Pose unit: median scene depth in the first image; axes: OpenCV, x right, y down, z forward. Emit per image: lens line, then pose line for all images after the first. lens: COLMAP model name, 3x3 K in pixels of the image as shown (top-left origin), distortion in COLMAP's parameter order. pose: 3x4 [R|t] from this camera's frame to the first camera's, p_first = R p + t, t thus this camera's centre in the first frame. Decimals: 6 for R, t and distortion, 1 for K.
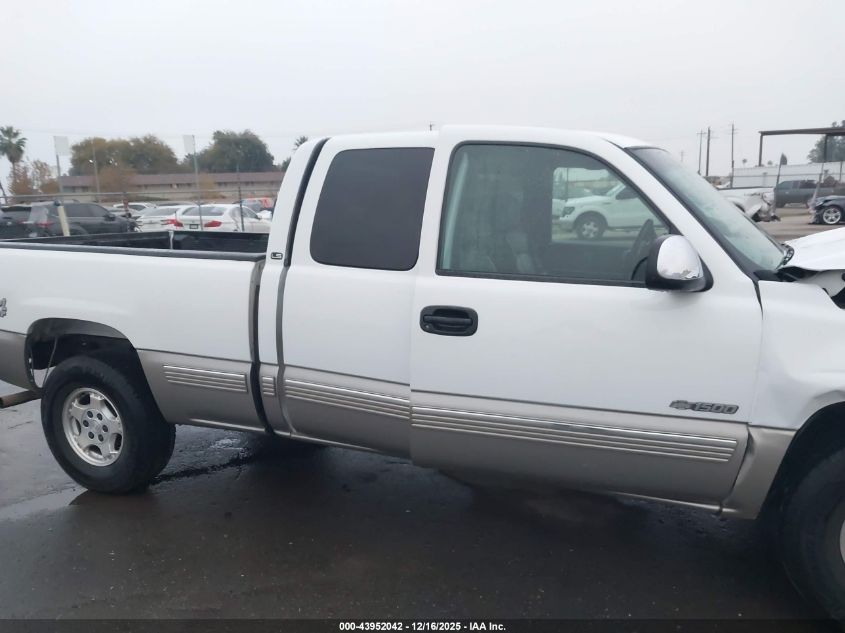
lens RADIAL K [[668.0, 0, 422.5], [0, 668.0, 316.5], [0, 0, 1]] dist [0.021249, 0.002382]
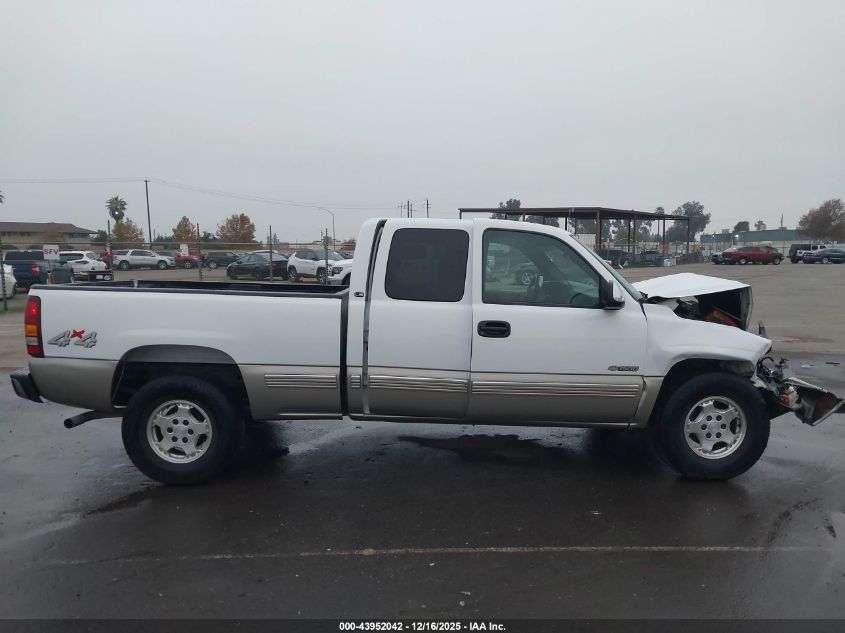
lens RADIAL K [[663.8, 0, 418.1], [0, 663.8, 309.1], [0, 0, 1]] dist [0.093256, -0.175087]
pose [[0.913256, -0.007518, 0.407316, -0.695792], [0.048170, 0.994809, -0.089642, 0.082407], [-0.404527, 0.101486, 0.908877, -0.411583]]
